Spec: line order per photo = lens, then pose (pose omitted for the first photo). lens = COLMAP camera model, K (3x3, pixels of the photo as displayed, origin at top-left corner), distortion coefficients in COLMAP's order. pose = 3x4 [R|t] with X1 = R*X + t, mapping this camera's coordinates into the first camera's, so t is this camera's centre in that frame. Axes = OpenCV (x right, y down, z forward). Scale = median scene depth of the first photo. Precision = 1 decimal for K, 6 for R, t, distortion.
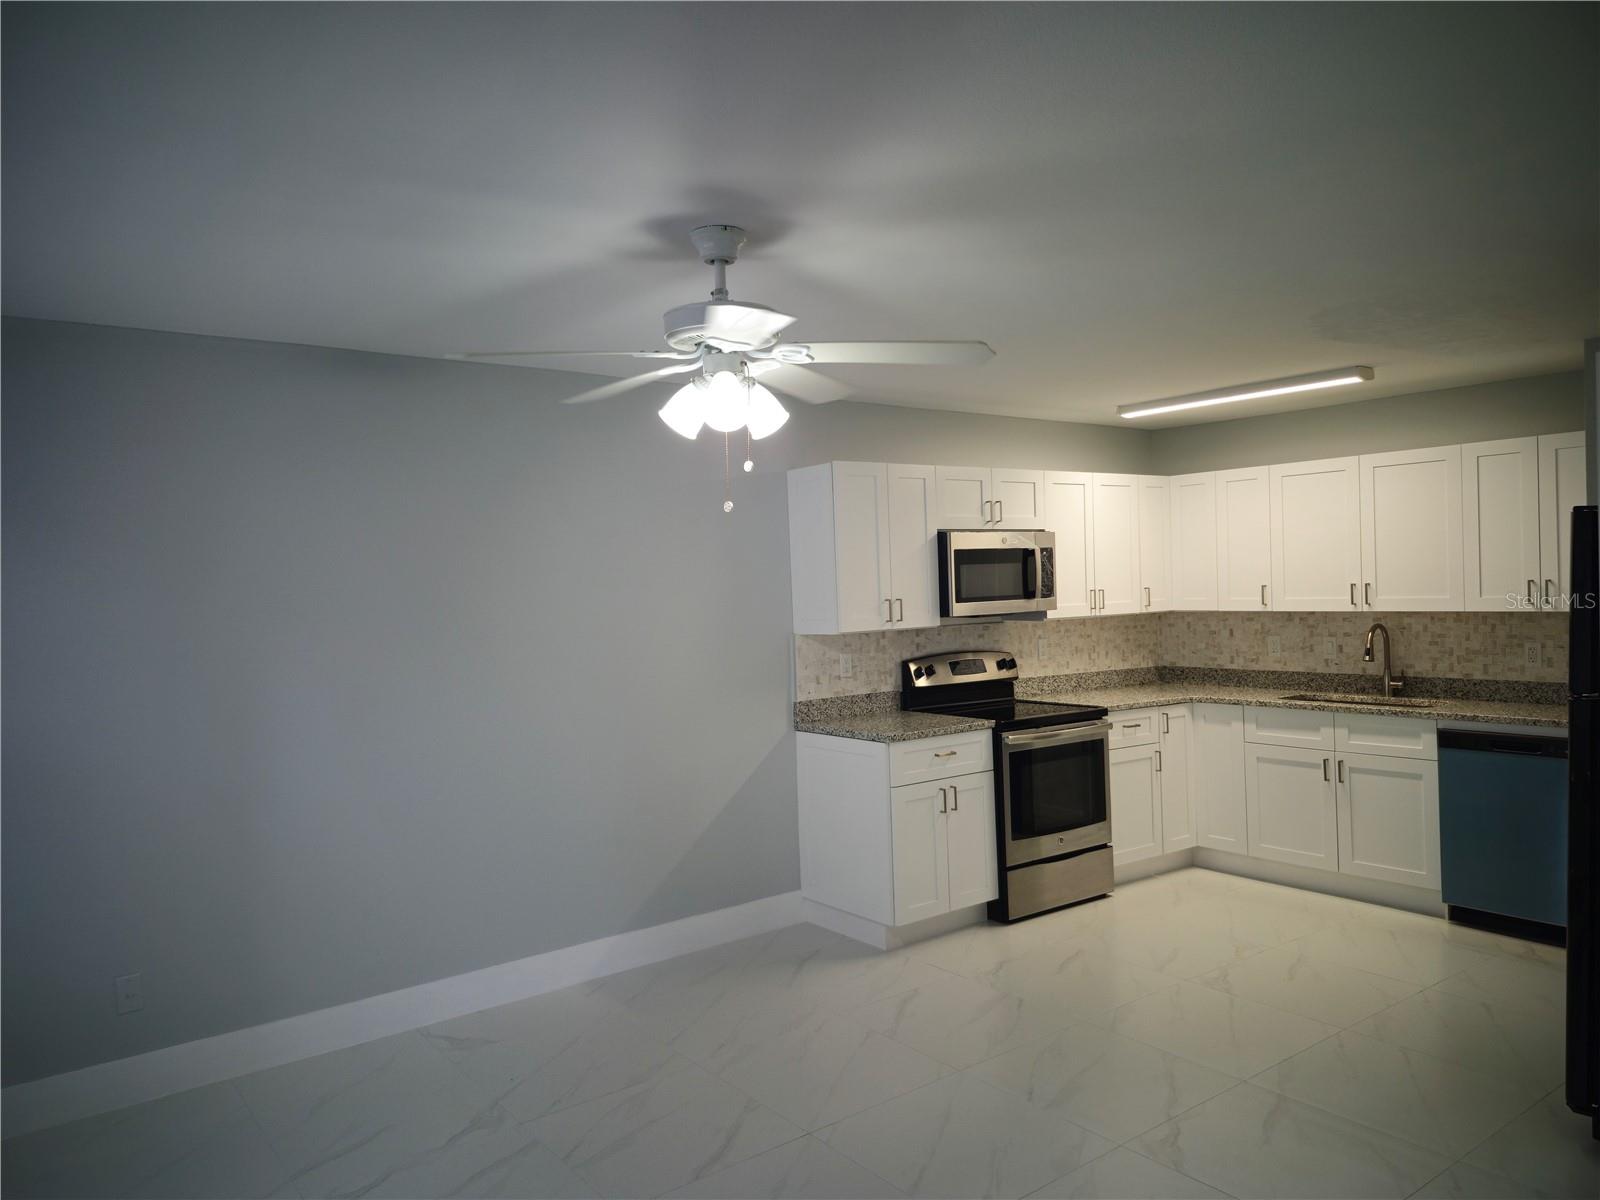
lens RADIAL K [[1118.8, 0, 790.1], [0, 1118.8, 595.9], [0, 0, 1]] dist [0.144726, -0.192027]
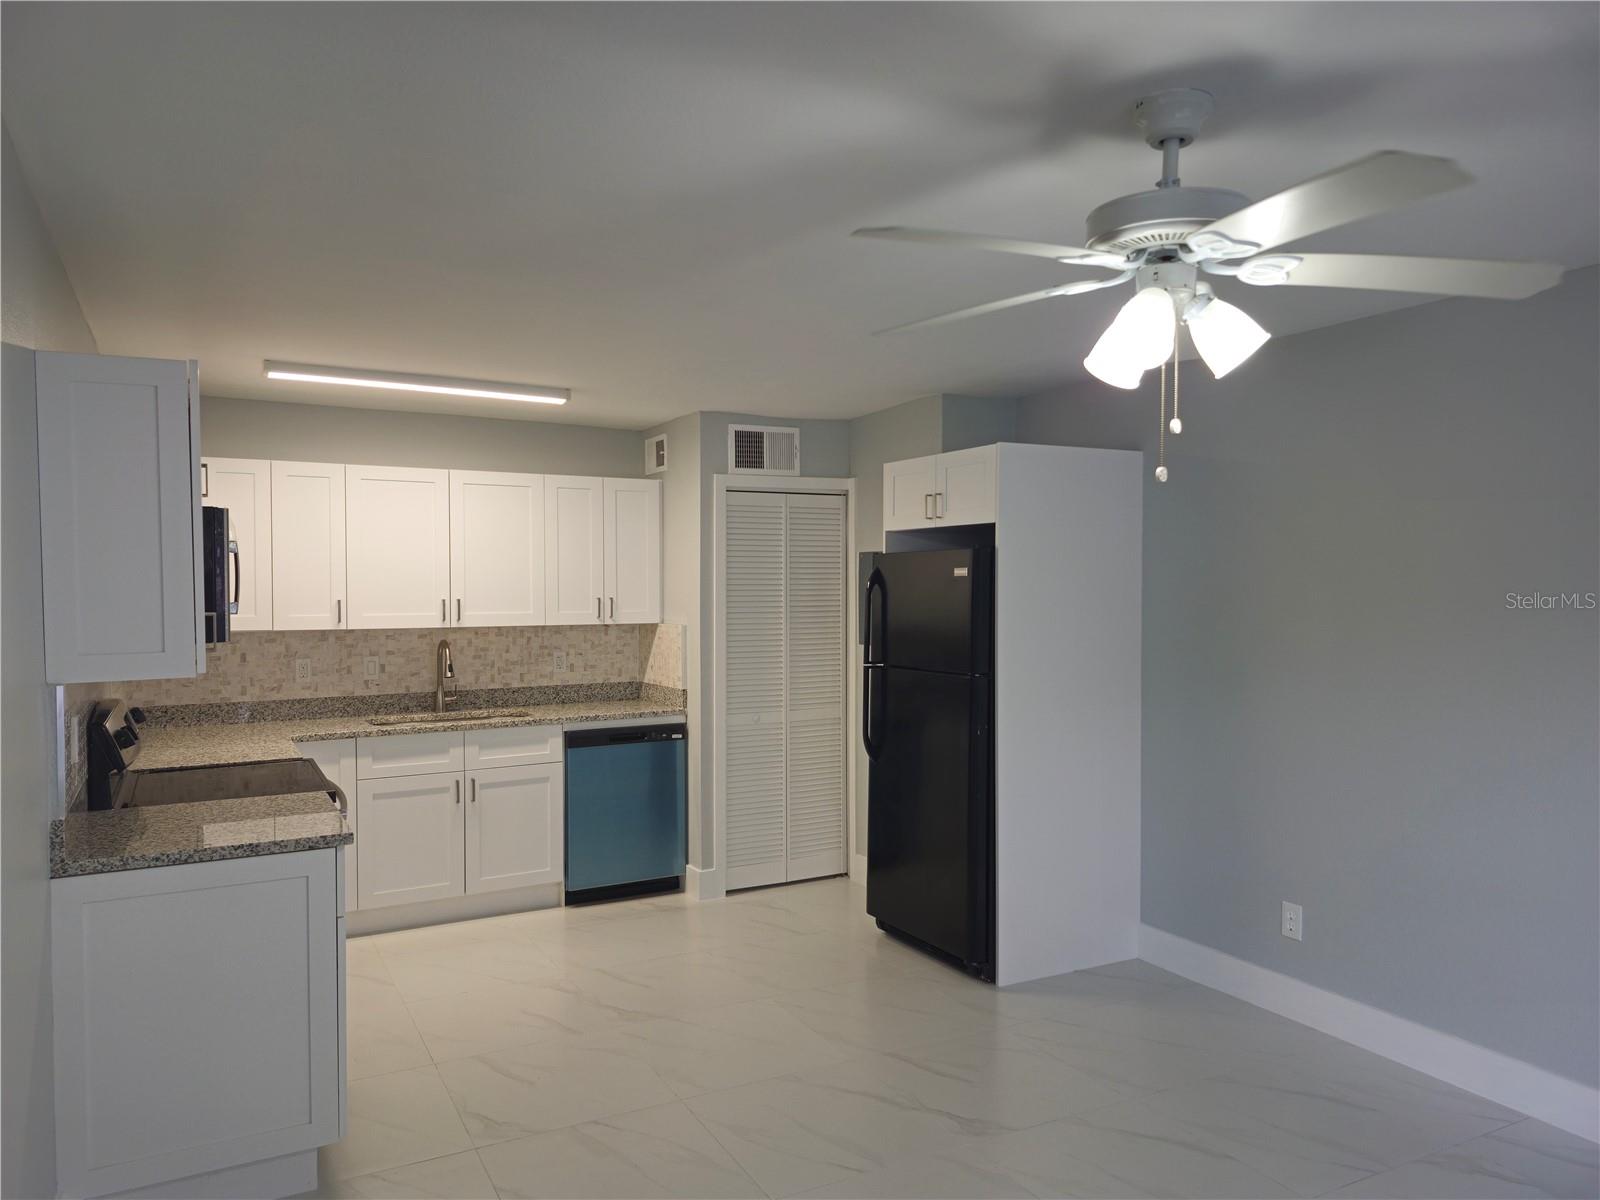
lens RADIAL K [[1100.3, 0, 800.0], [0, 1100.3, 600.0], [0, 0, 1]] dist [0.068924, -0.106501]
pose [[0.139798, 0.014620, 0.990072, -0.403900], [0.007170, 0.999850, -0.015777, 0.007165], [-0.990154, 0.009304, 0.139672, 0.563973]]
